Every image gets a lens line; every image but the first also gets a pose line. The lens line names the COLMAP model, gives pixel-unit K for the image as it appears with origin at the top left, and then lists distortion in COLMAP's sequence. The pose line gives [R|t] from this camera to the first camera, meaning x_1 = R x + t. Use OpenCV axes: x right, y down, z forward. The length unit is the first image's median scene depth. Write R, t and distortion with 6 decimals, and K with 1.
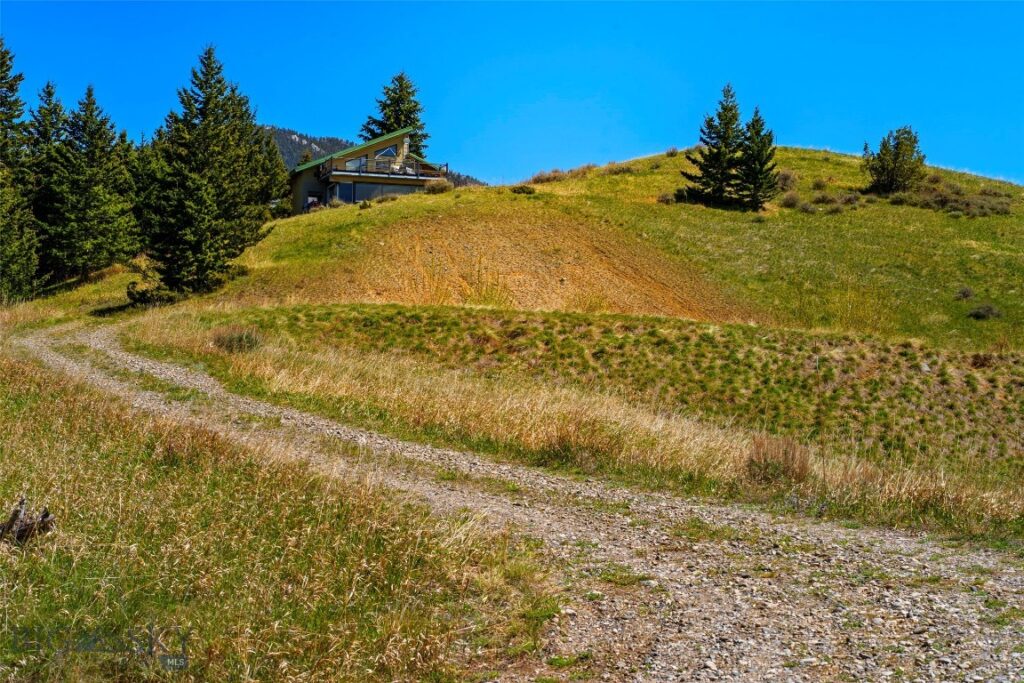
lens RADIAL K [[2413.0, 0, 517.0], [0, 2413.0, 342.3], [0, 0, 1]] dist [0.016865, 0.000000]
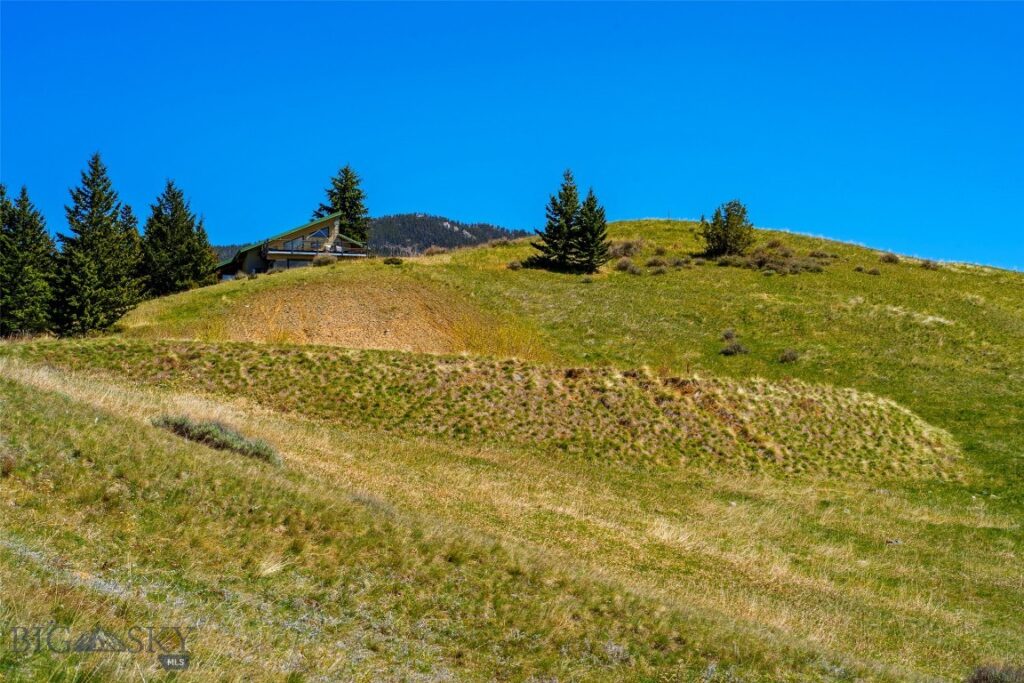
lens RADIAL K [[2413.0, 0, 509.7], [0, 2413.0, 339.7], [0, 0, 1]] dist [0.016865, 0.000000]
pose [[0.997139, -0.023819, -0.071737, 0.162515], [0.021257, 0.999116, -0.036268, 0.023649], [0.072537, 0.034639, 0.996764, -0.223560]]
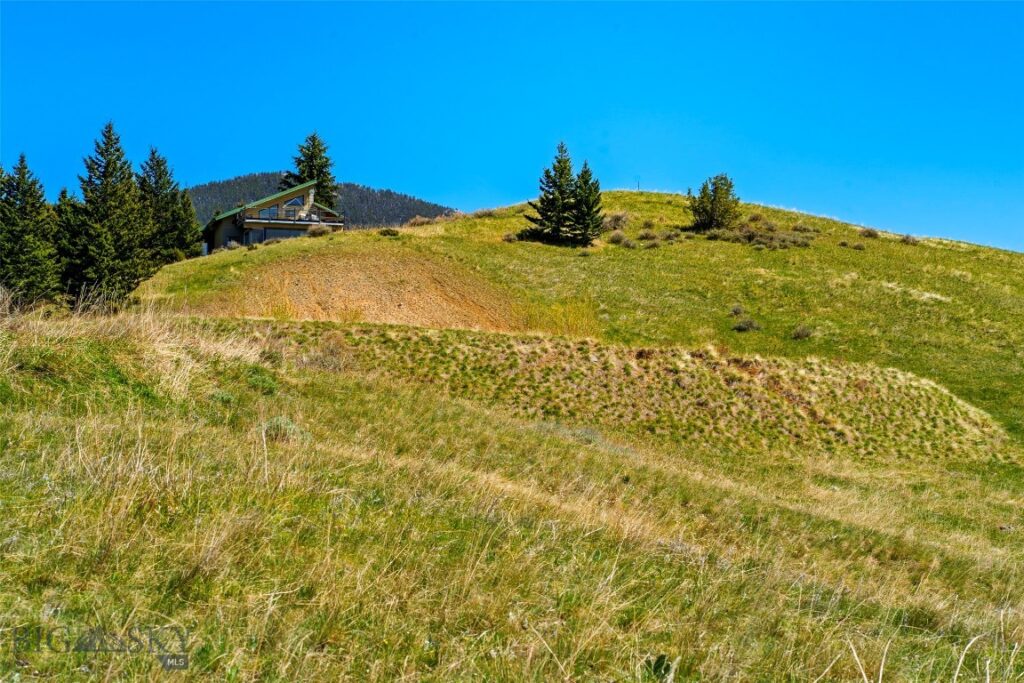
lens RADIAL K [[2413.0, 0, 510.6], [0, 2413.0, 343.3], [0, 0, 1]] dist [0.016865, 0.000000]
pose [[0.999794, -0.015637, -0.012958, 0.086351], [0.015415, 0.999736, -0.017067, 0.015025], [0.013222, 0.016864, 0.999770, -0.223359]]
